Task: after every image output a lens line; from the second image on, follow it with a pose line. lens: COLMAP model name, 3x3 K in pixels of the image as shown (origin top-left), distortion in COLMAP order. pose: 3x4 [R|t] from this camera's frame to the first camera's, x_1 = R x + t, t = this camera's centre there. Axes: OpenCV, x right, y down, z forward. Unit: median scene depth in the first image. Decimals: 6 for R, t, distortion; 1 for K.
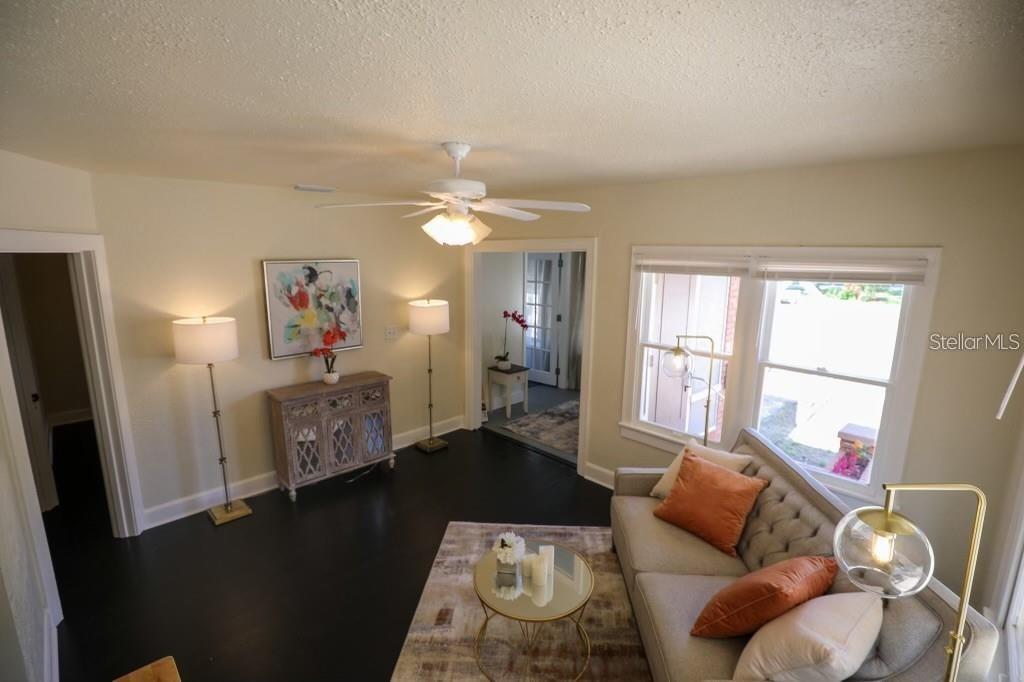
lens RADIAL K [[485.2, 0, 511.3], [0, 485.2, 345.6], [0, 0, 1]] dist [-0.014014, -0.000815]
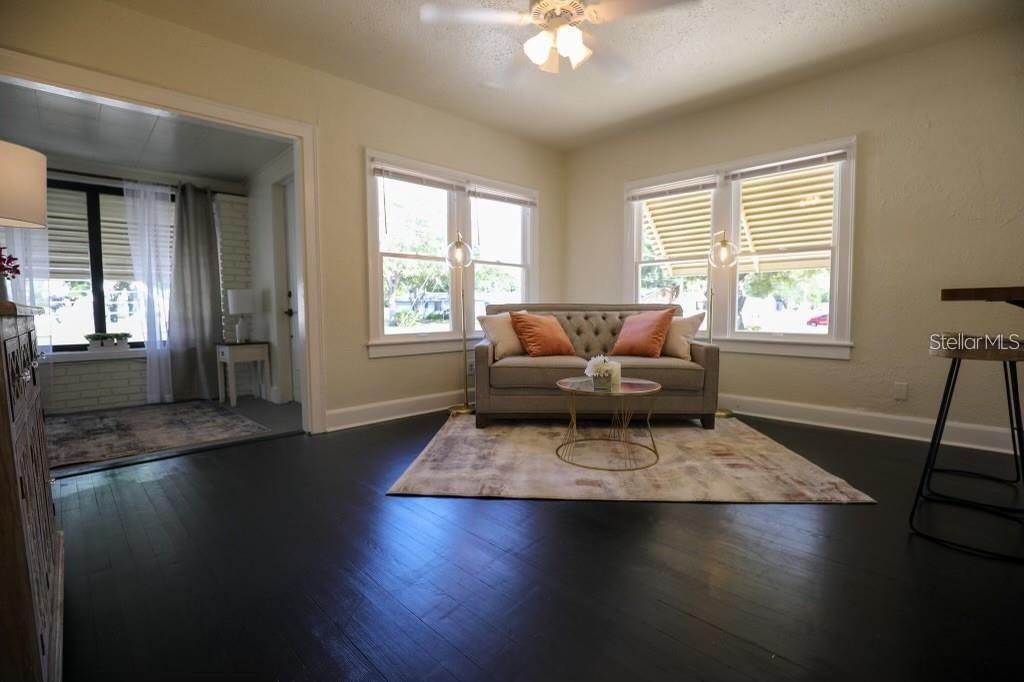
lens RADIAL K [[485.2, 0, 516.5], [0, 485.2, 344.2], [0, 0, 1]] dist [-0.014014, -0.000815]
pose [[-0.000704, -0.076966, 0.997033, -0.796394], [0.201745, 0.976522, 0.075525, 0.175380], [-0.979438, 0.201200, 0.014840, 0.844067]]
